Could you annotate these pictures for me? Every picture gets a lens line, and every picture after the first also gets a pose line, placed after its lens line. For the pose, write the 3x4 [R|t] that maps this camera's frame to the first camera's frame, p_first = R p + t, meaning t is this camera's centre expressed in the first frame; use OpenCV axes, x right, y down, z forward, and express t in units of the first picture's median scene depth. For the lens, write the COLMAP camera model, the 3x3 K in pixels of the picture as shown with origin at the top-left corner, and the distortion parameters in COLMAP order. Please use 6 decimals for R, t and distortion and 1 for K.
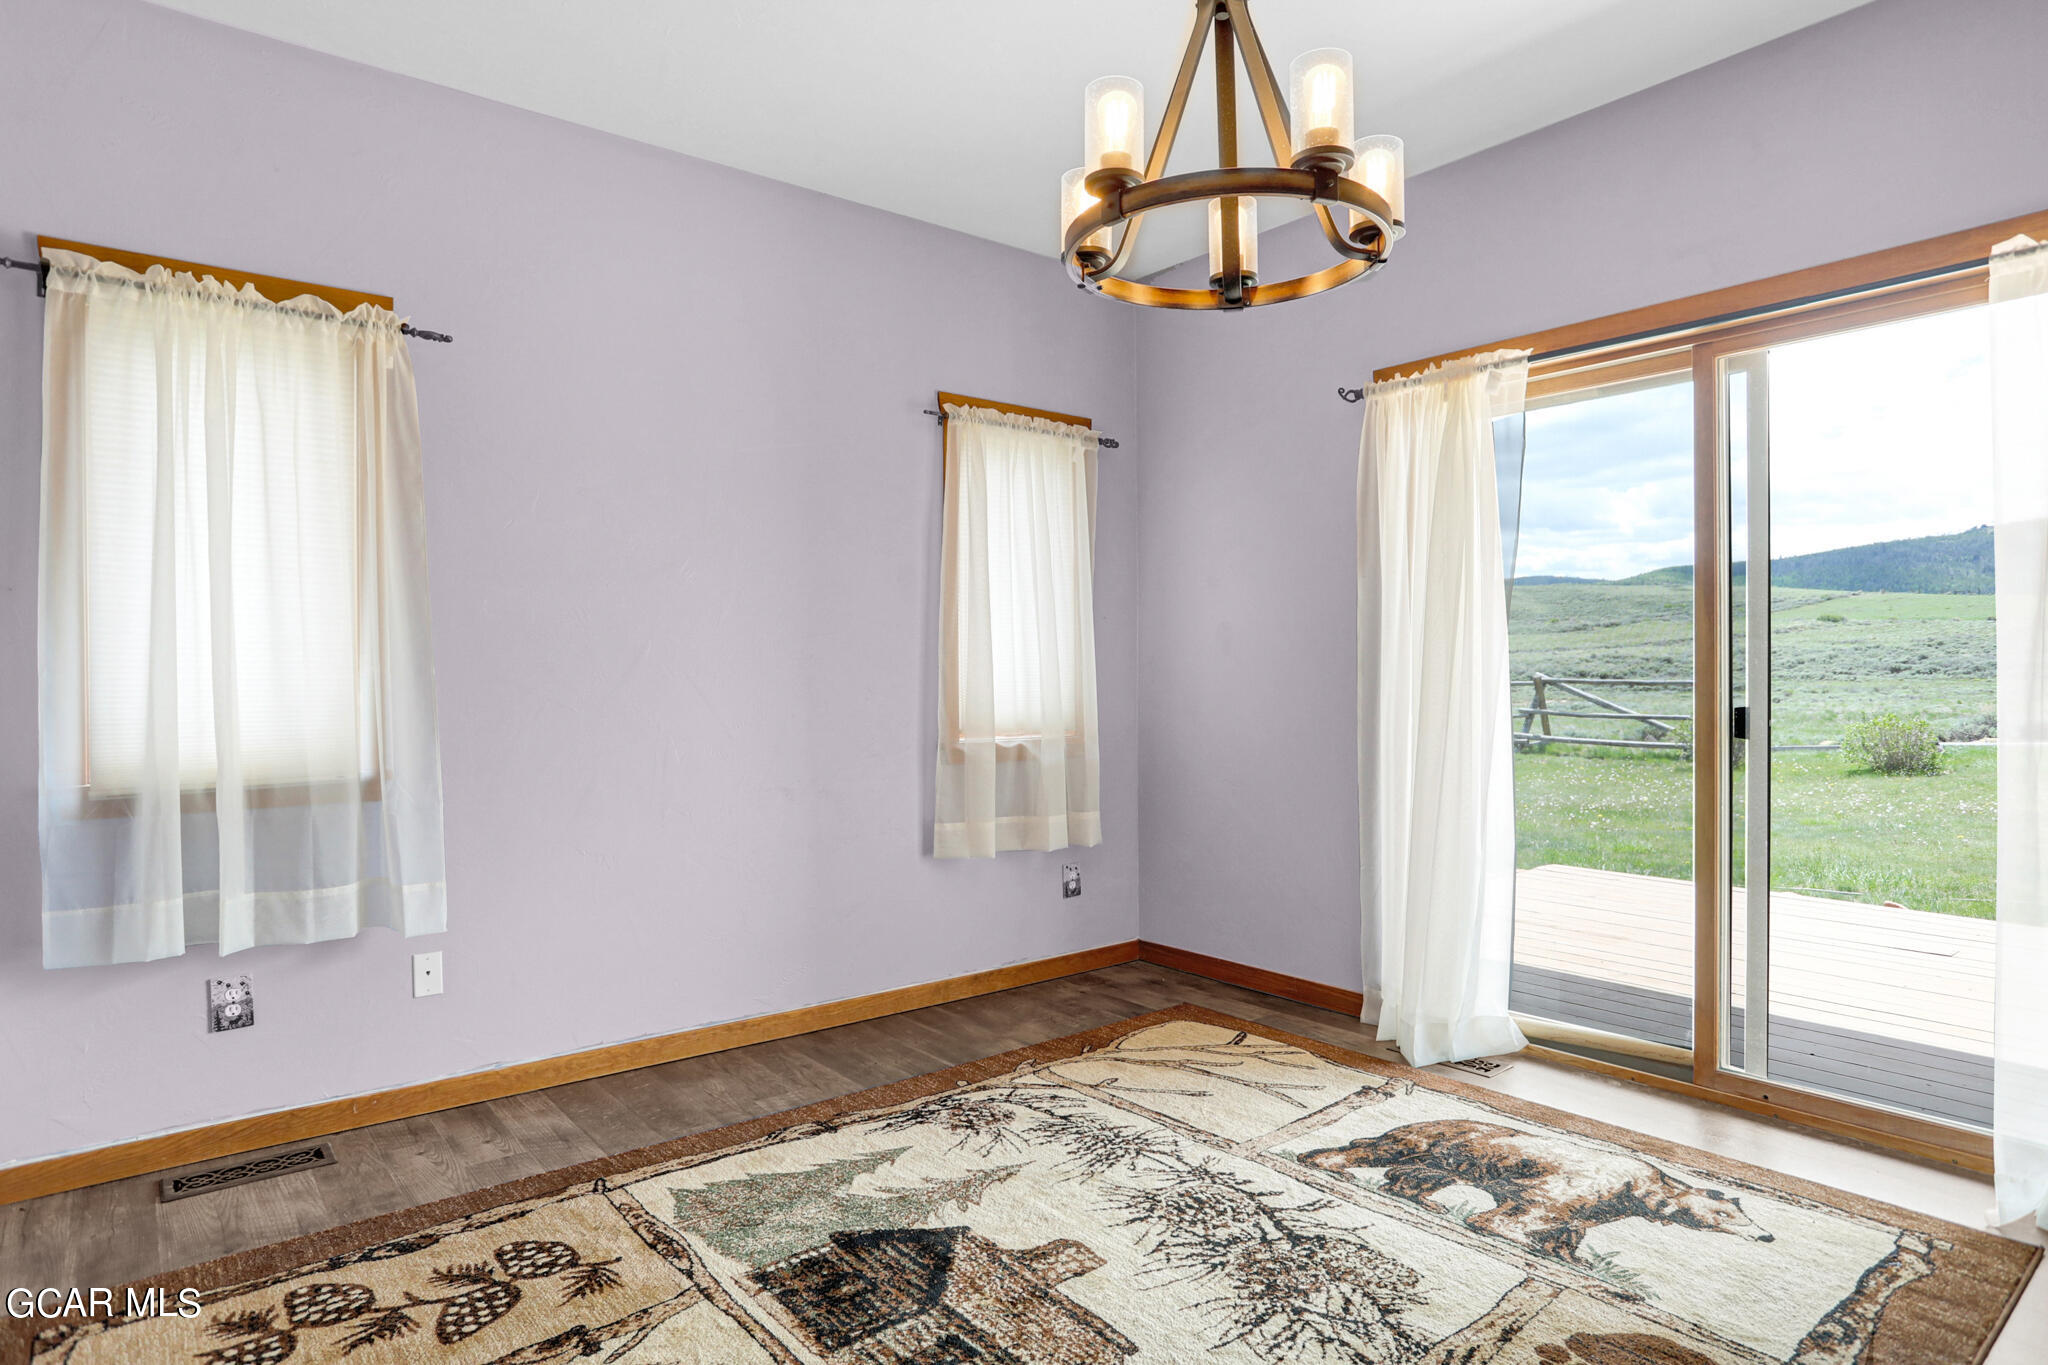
lens RADIAL K [[1126.2, 0, 1054.8], [0, 1126.2, 661.9], [0, 0, 1]] dist [-0.069886, 0.031314]
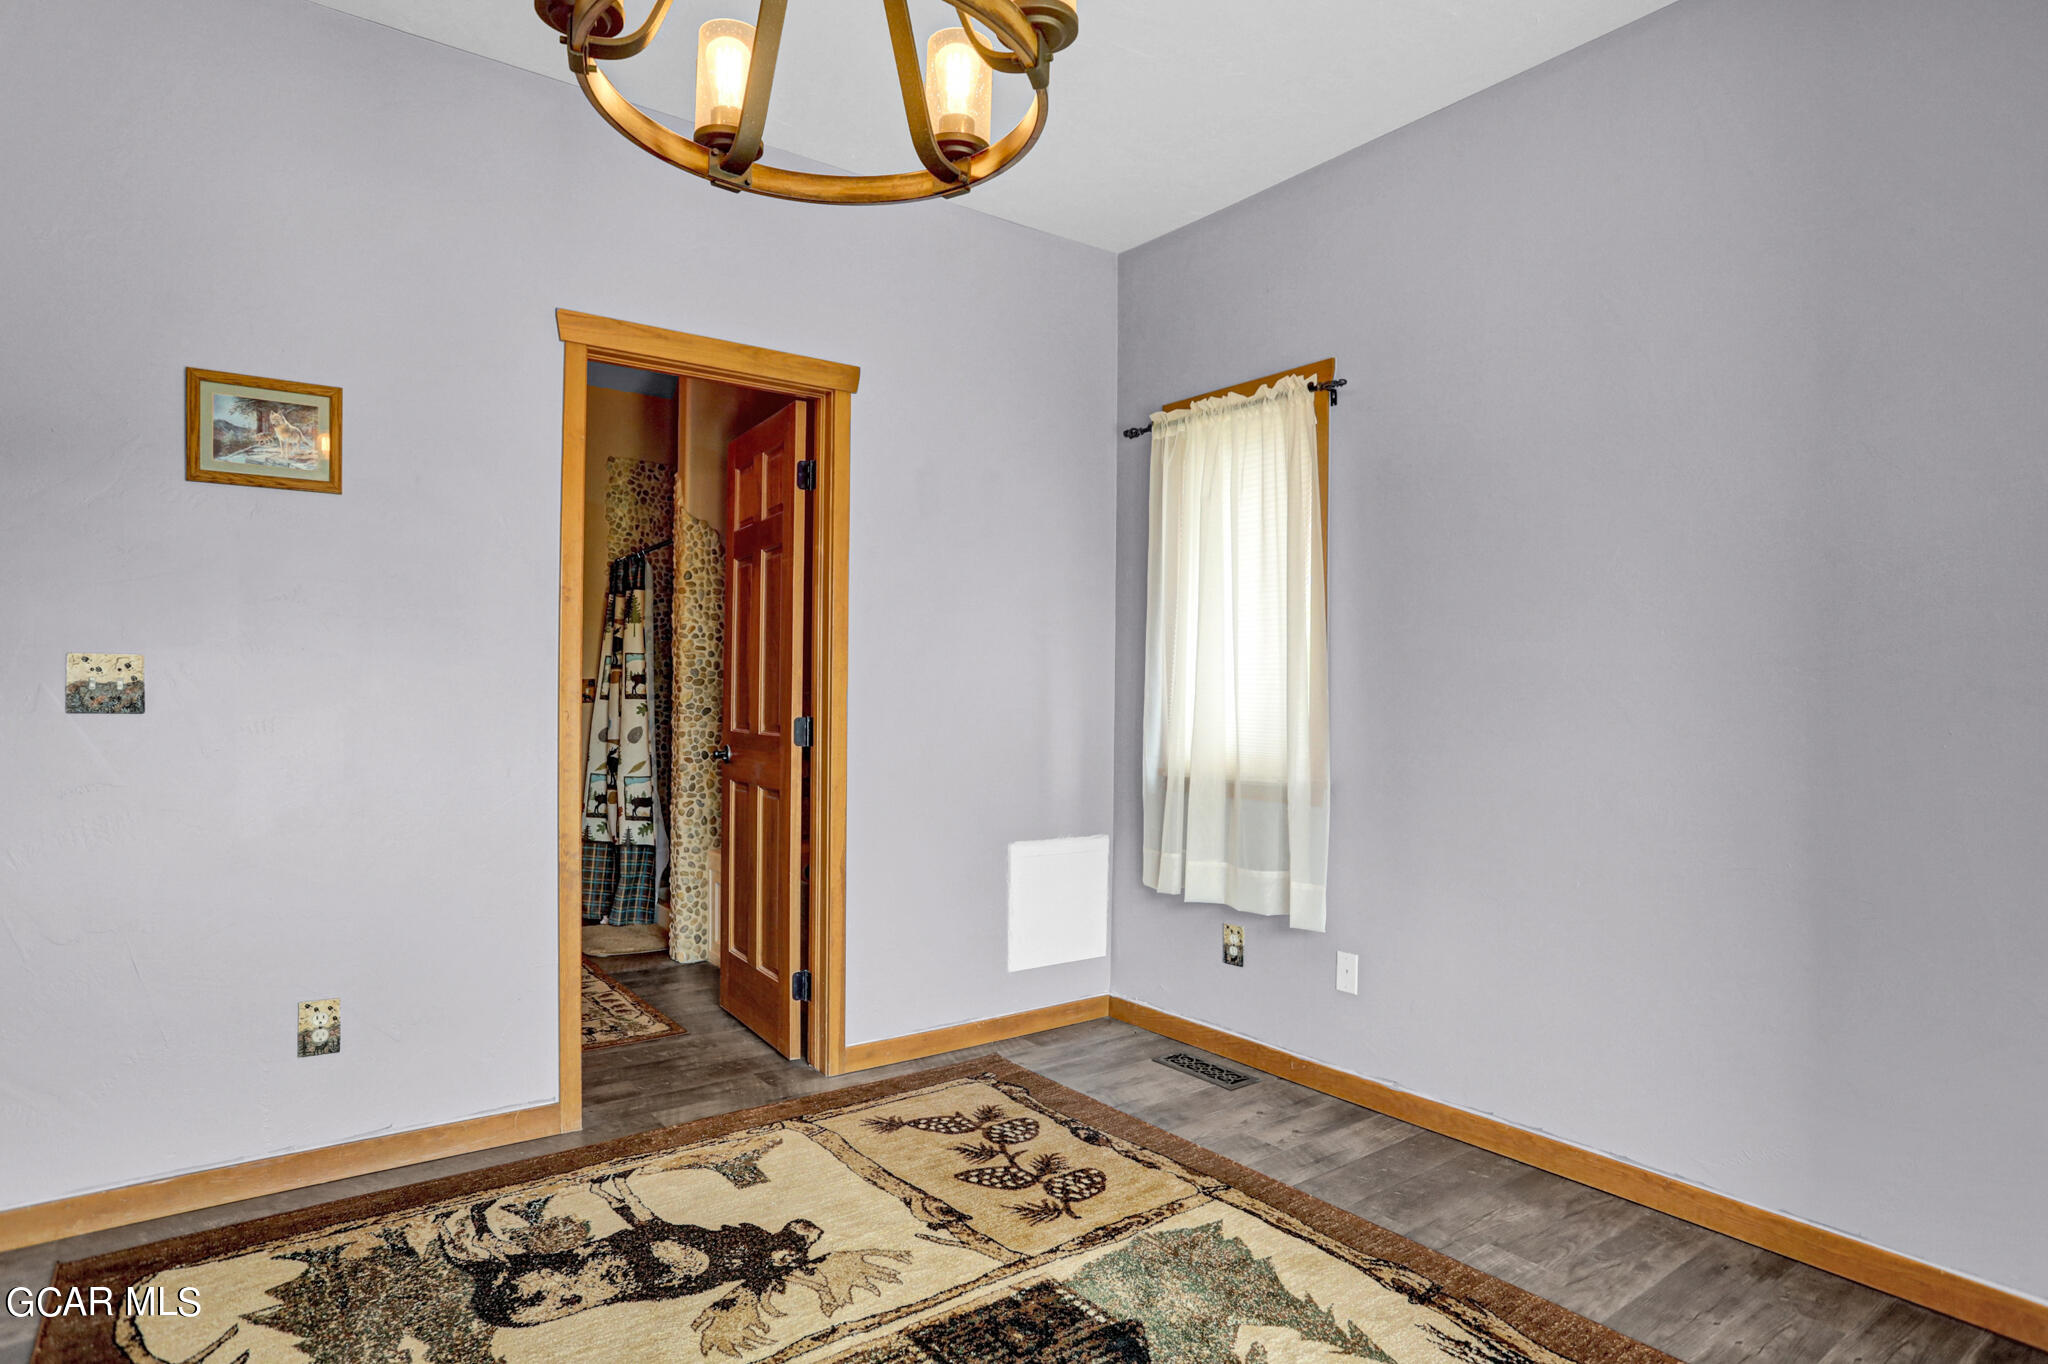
lens RADIAL K [[1126.2, 0, 1030.1], [0, 1126.2, 683.9], [0, 0, 1]] dist [-0.069886, 0.031314]
pose [[-0.055369, -0.000693, -0.998466, 0.637658], [0.002729, 0.999996, -0.000845, 0.000320], [0.998462, -0.002771, -0.055367, 0.879972]]
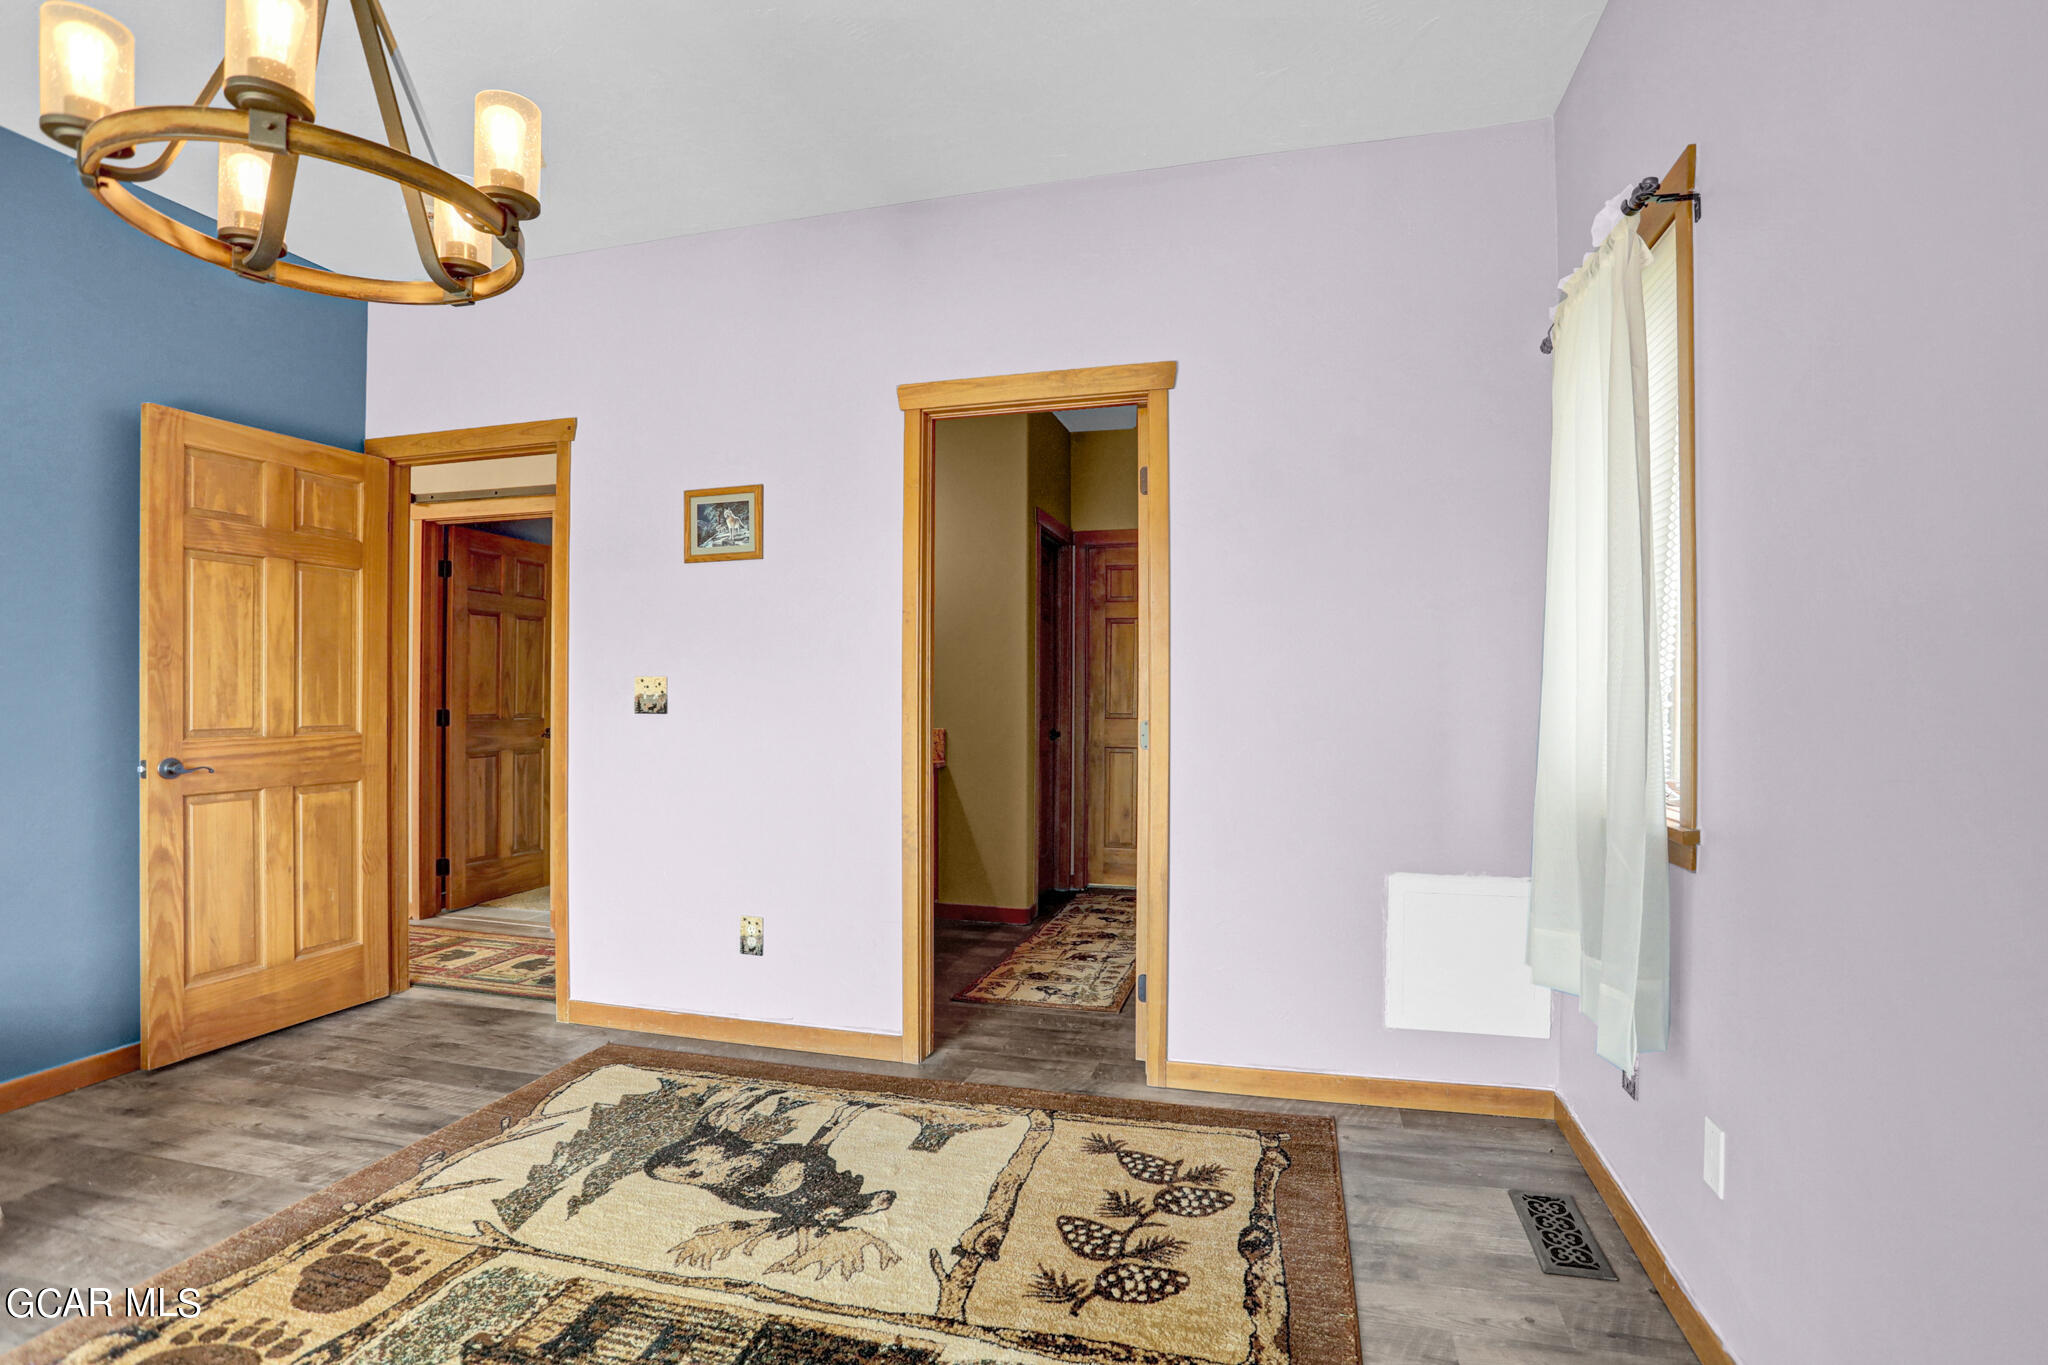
lens RADIAL K [[997.1, 0, 1024.6], [0, 997.1, 689.7], [0, 0, 1]] dist [-0.068527, 0.027808]
pose [[-0.824553, 0.003255, -0.565776, 0.096111], [0.013533, 0.999811, -0.013971, 0.014992], [0.565623, -0.019176, -0.824441, 1.453256]]
